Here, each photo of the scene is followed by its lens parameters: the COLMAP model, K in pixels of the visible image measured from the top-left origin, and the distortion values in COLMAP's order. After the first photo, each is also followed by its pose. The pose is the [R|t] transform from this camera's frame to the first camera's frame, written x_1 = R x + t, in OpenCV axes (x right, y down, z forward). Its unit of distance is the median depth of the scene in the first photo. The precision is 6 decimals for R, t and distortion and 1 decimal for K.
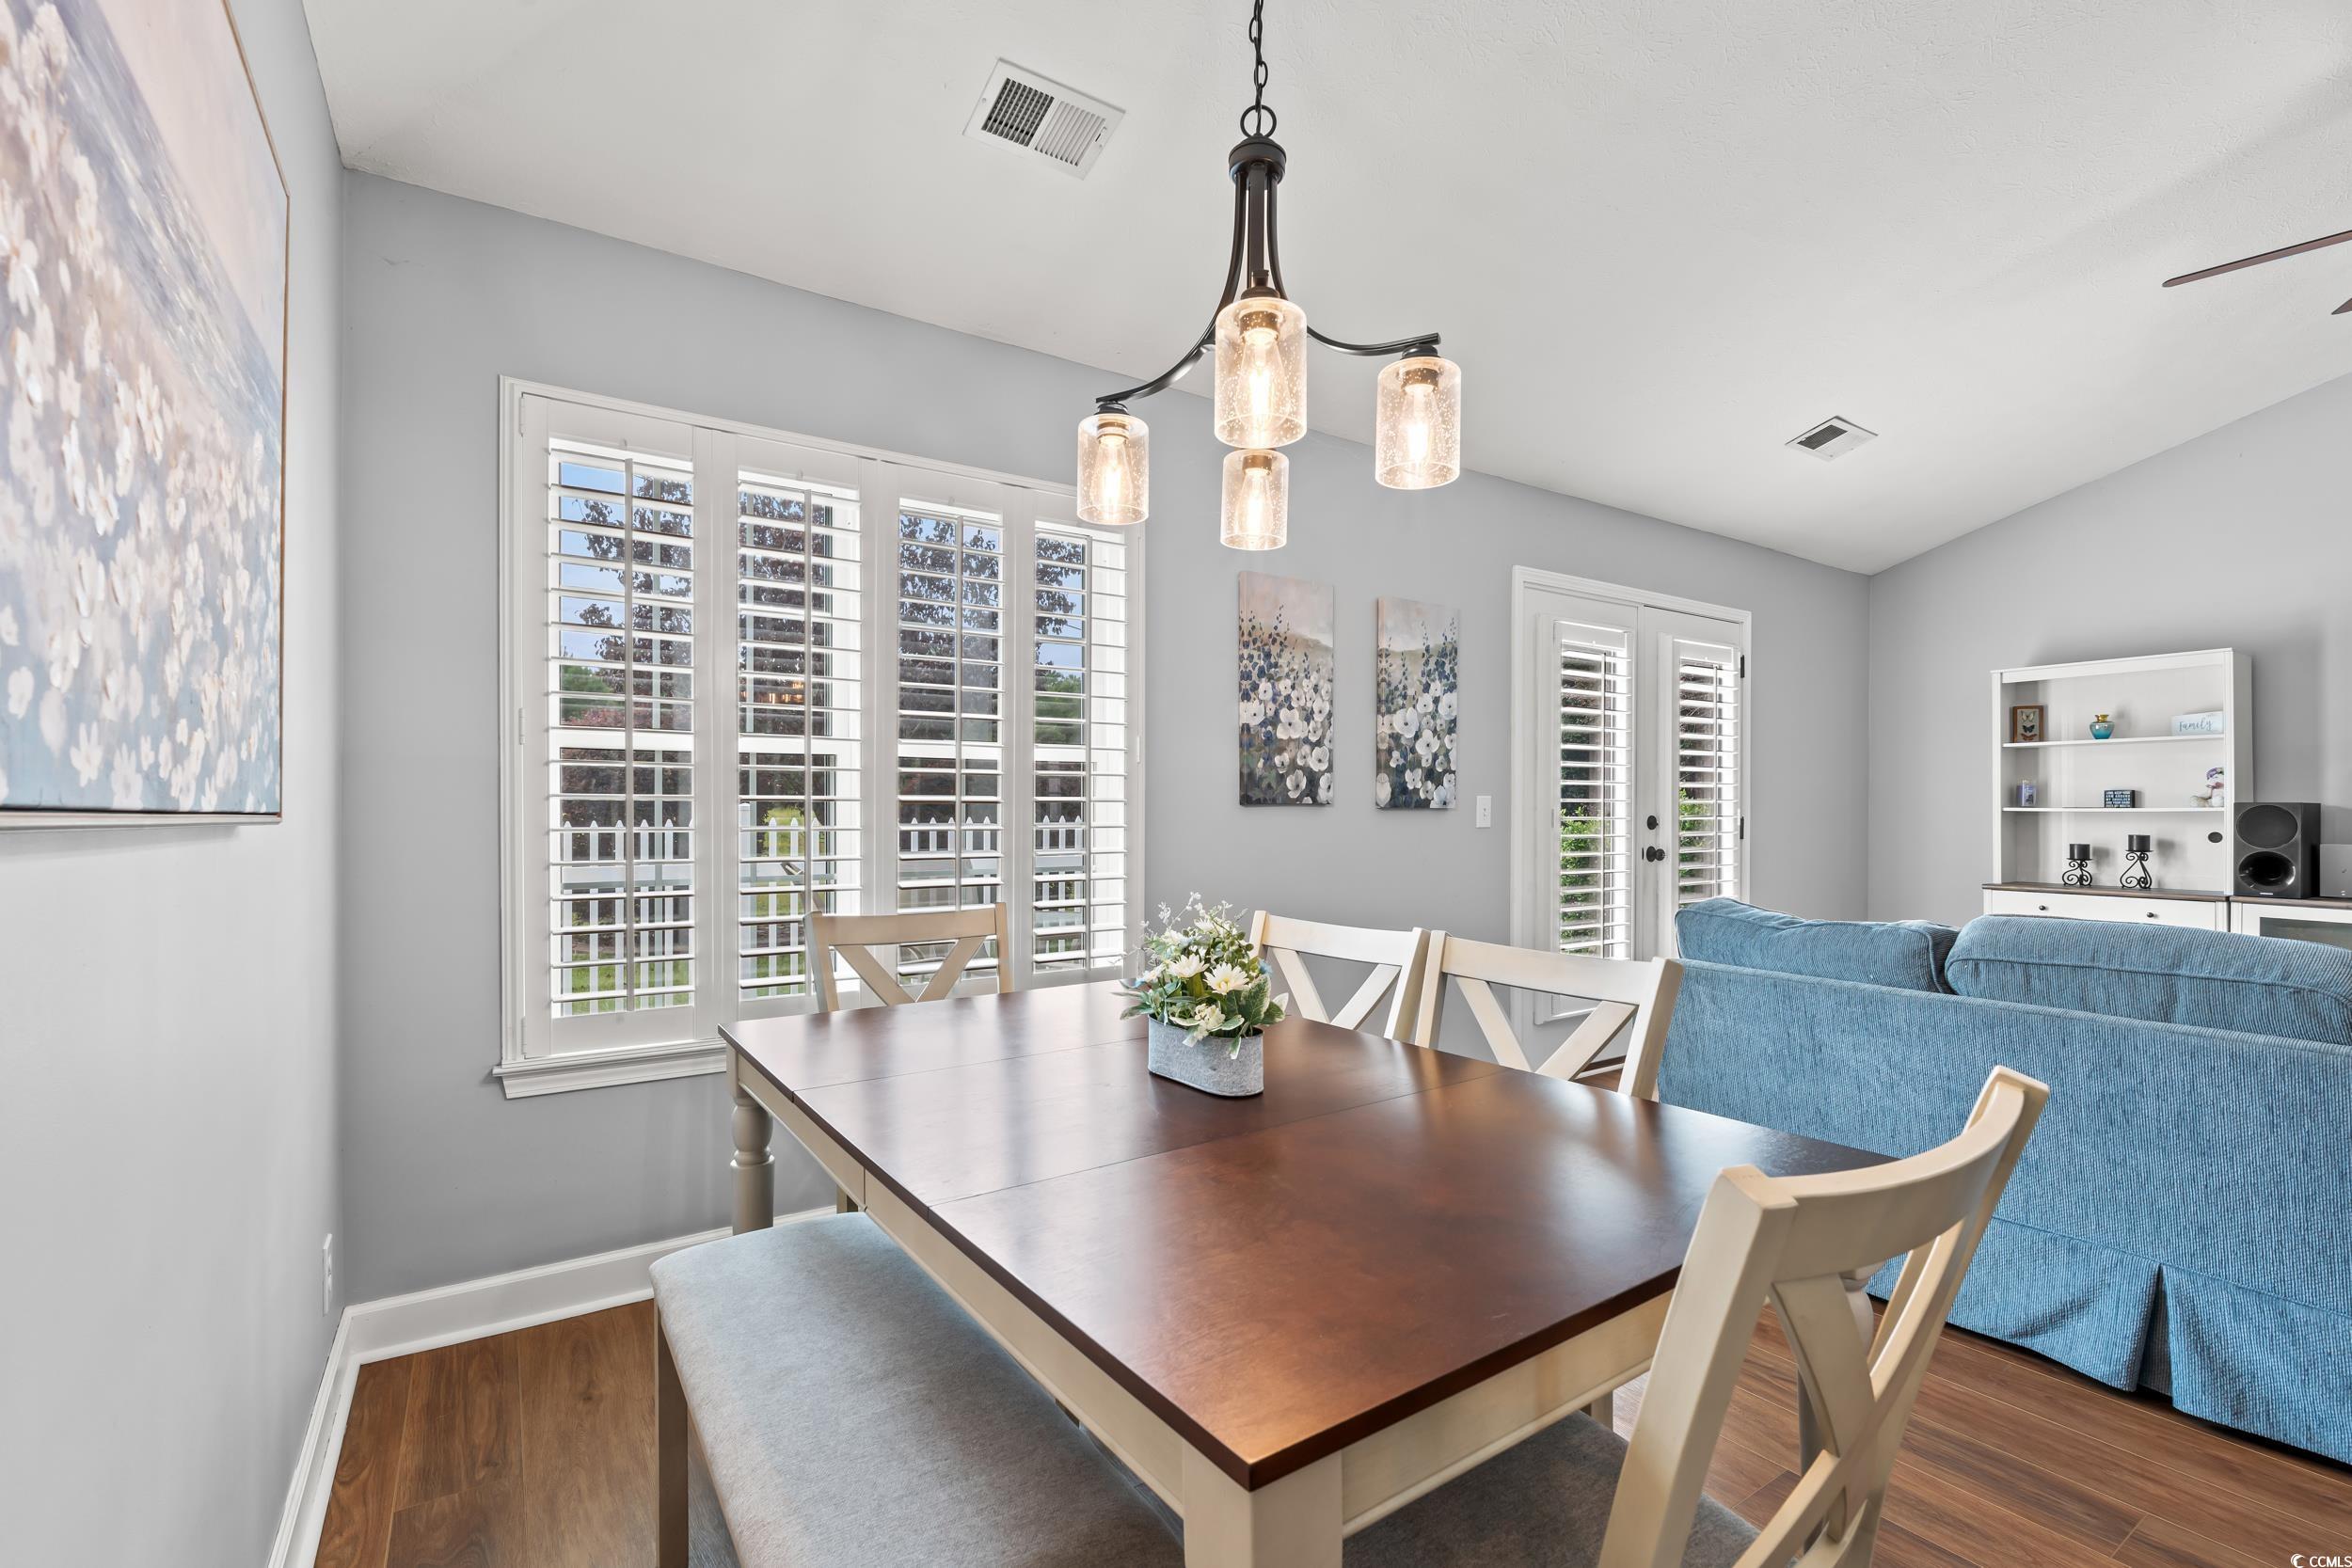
lens RADIAL K [[1040.9, 0, 1188.7], [0, 1040.9, 808.8], [0, 0, 1]] dist [-0.002416, 0.000108]
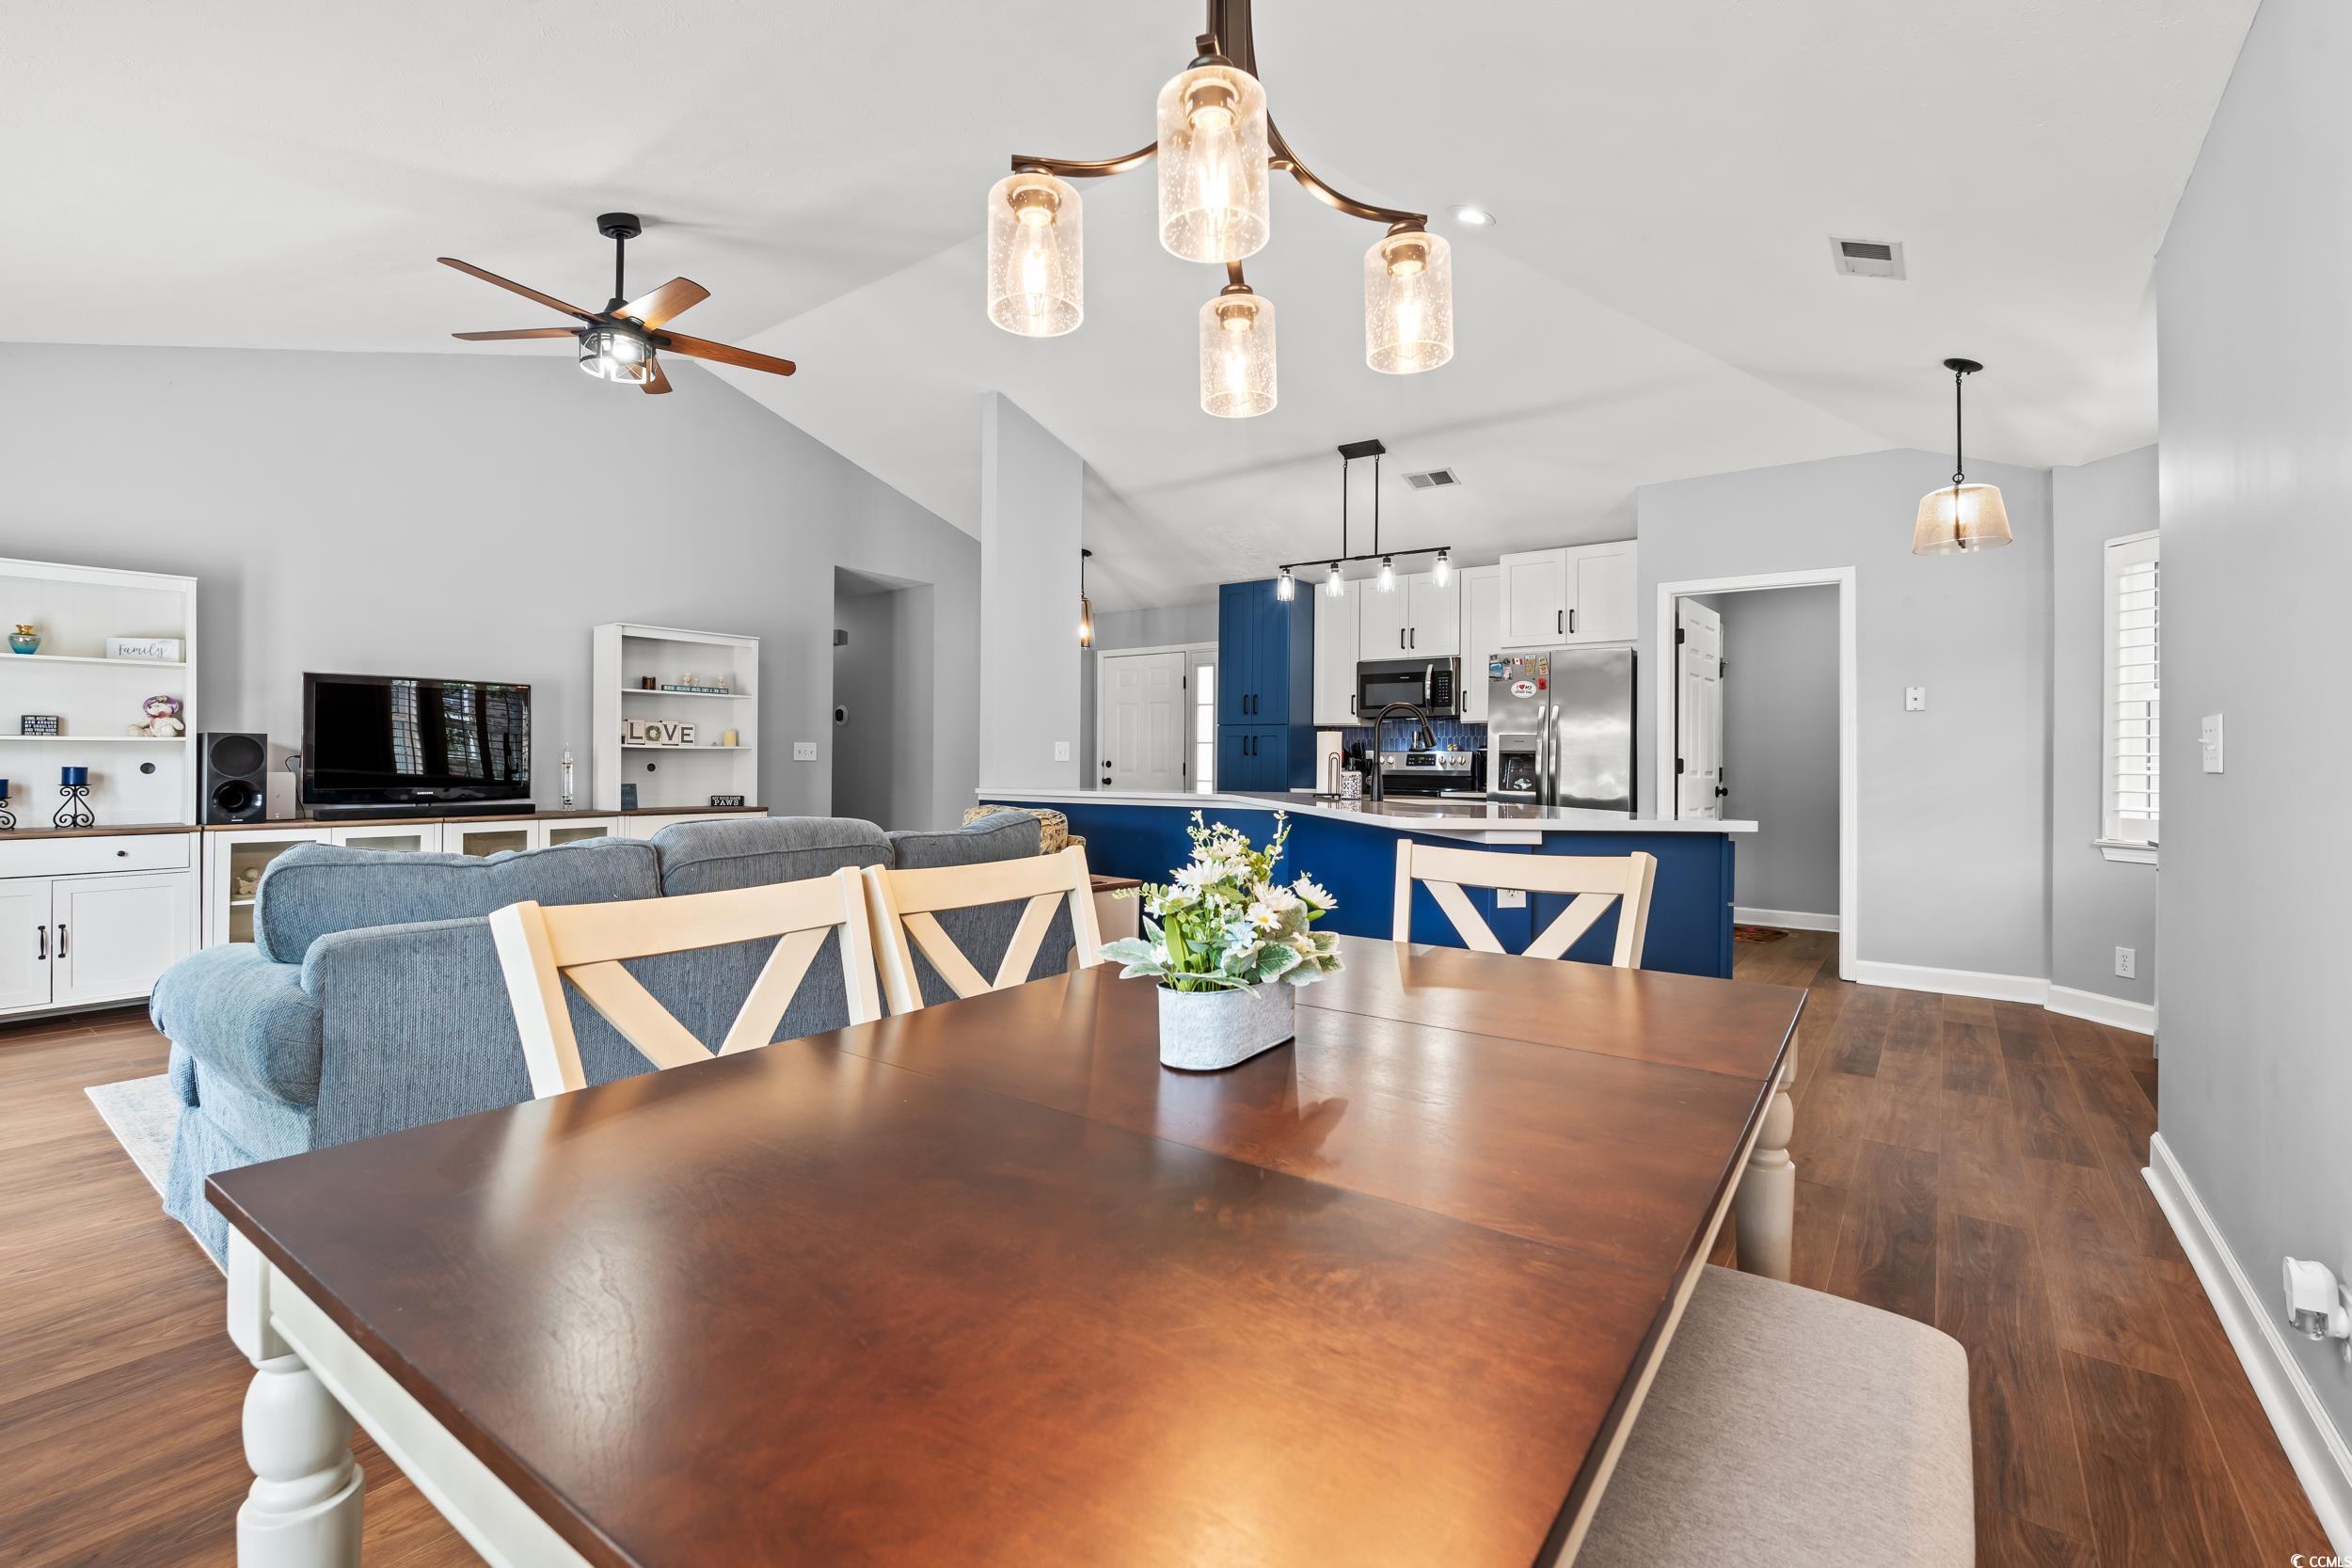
lens RADIAL K [[1052.2, 0, 1163.7], [0, 1052.2, 752.6], [0, 0, 1]] dist [0.001215, 0.000181]
pose [[-0.327102, 0.003735, 0.944982, -0.300117], [-0.006319, 0.999961, -0.006140, 0.015882], [-0.944968, -0.007980, -0.327066, 0.531771]]
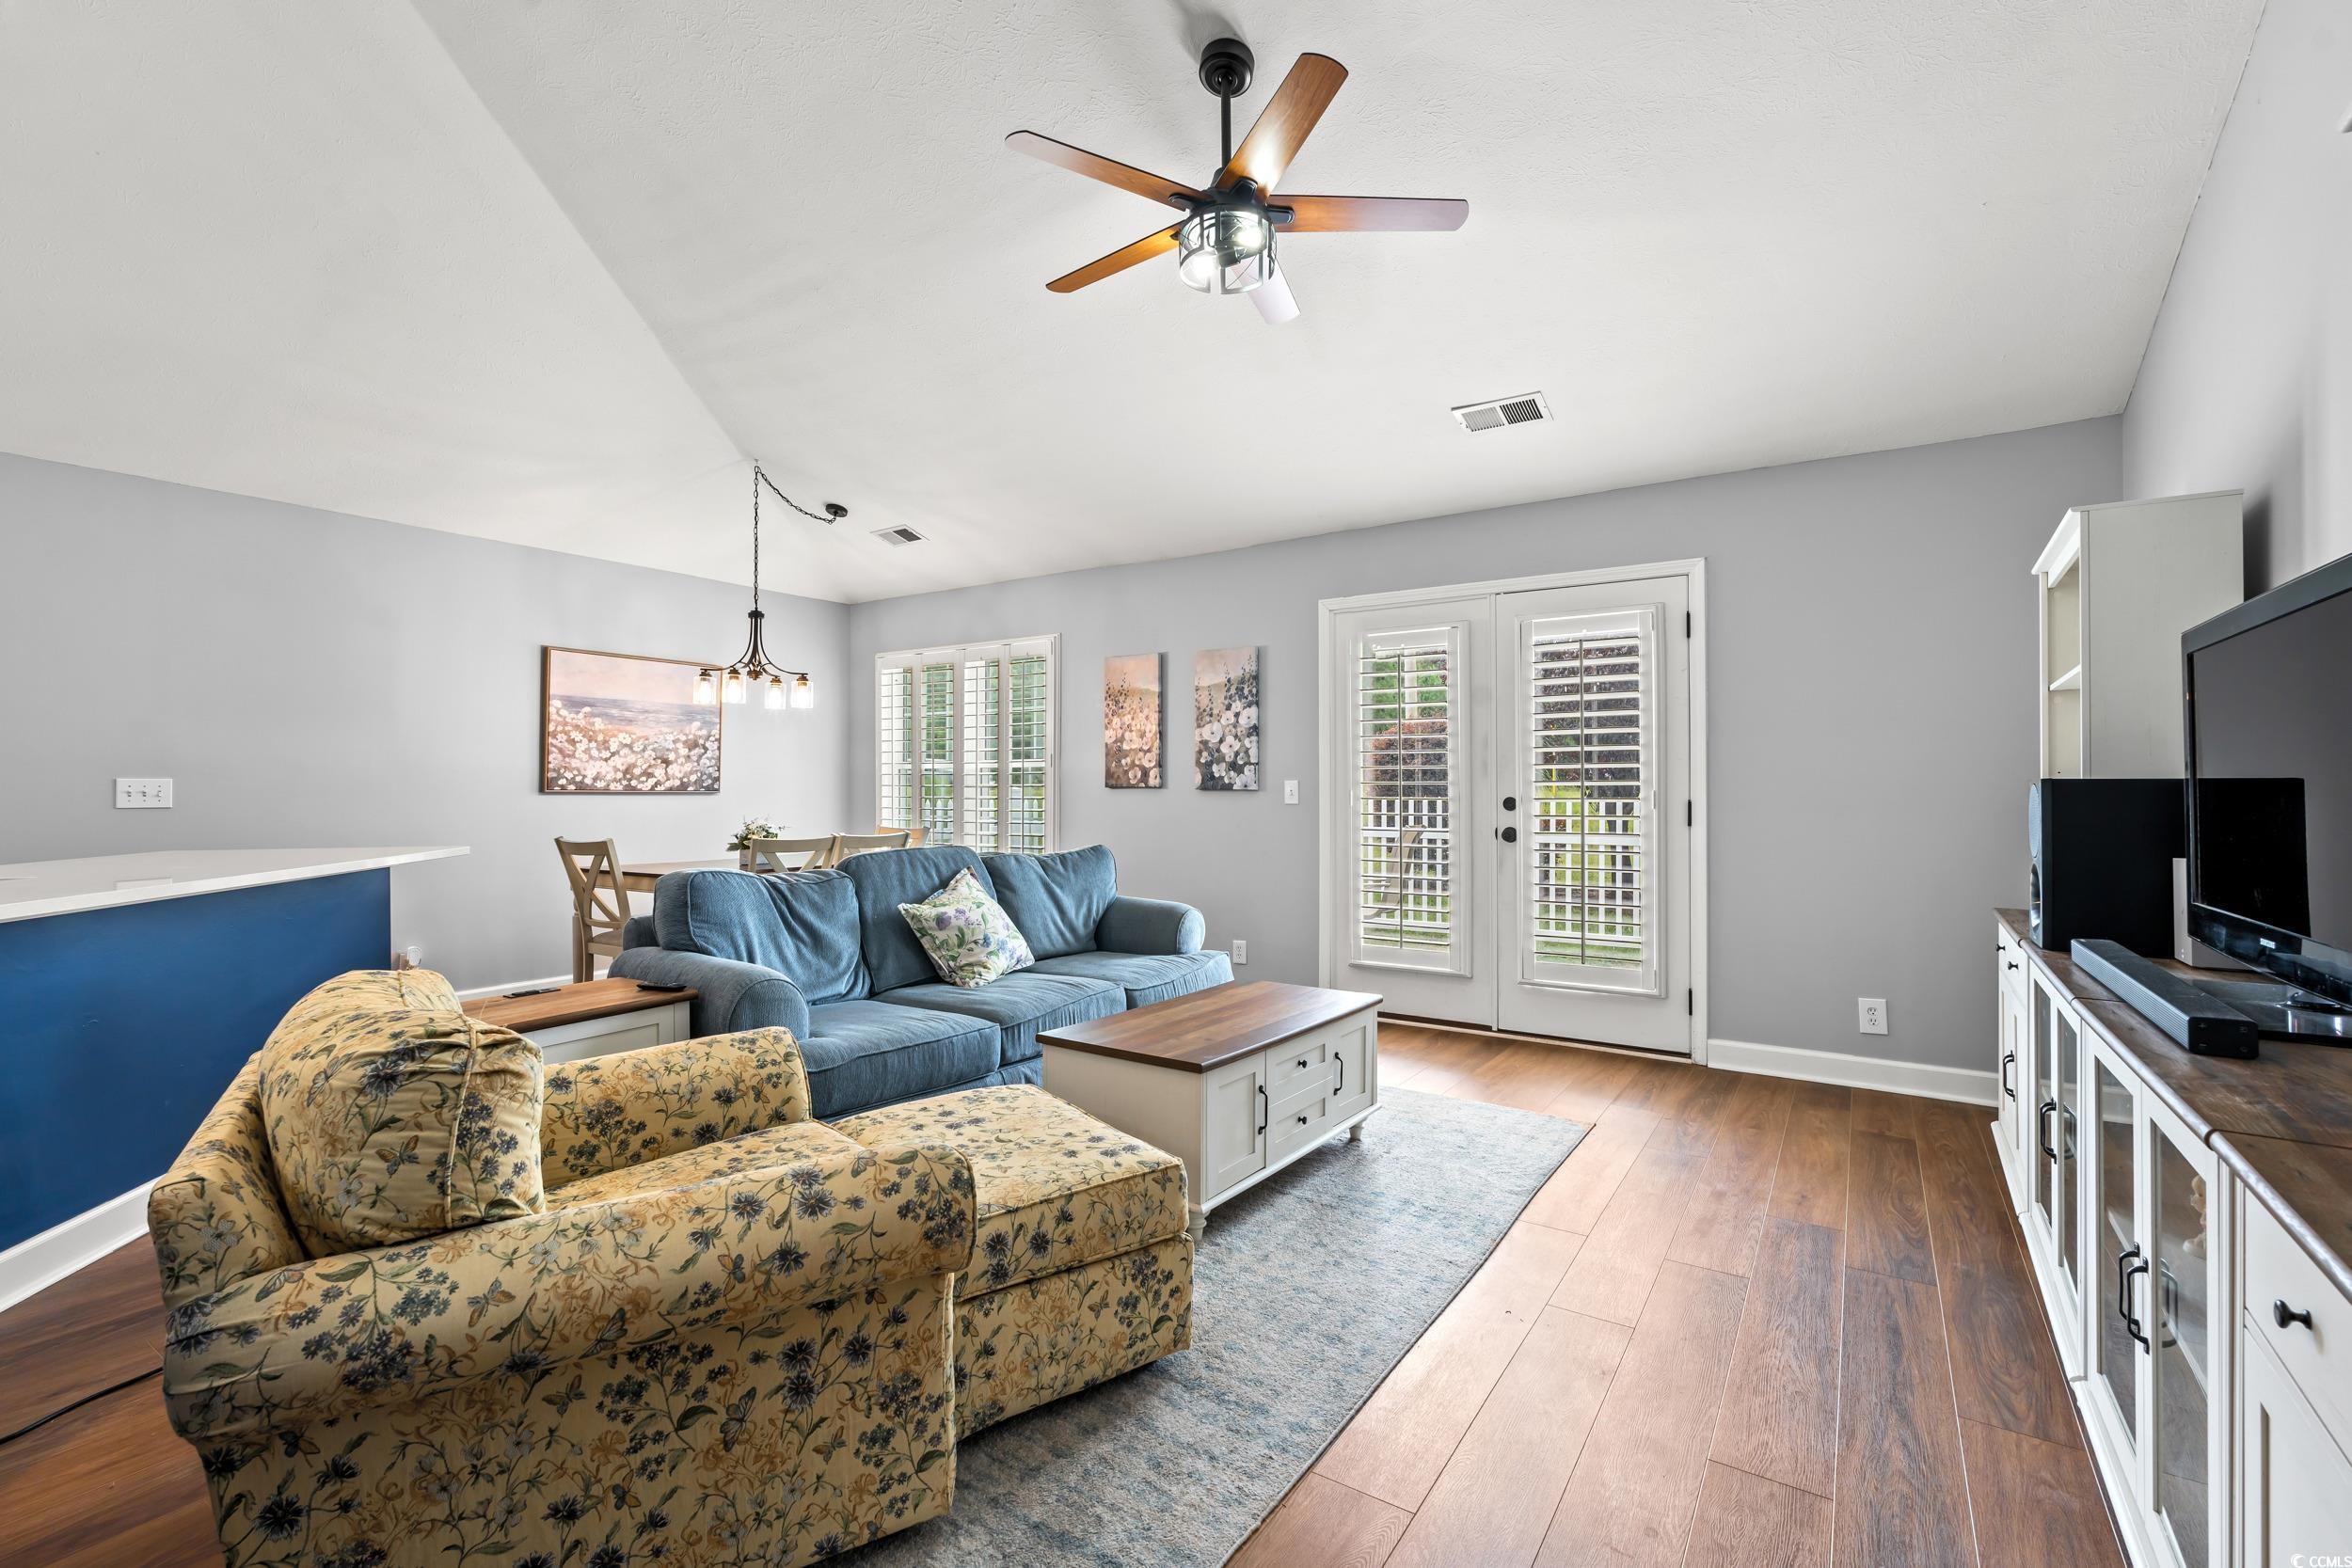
lens RADIAL K [[1039.0, 0, 1167.9], [0, 1039.0, 773.9], [0, 0, 1]] dist [-0.002080, 0.000304]
pose [[0.375787, -0.013929, -0.926602, 1.582434], [-0.000875, 0.999881, -0.015385, -0.000321], [0.926706, 0.006592, 0.375730, 0.384976]]
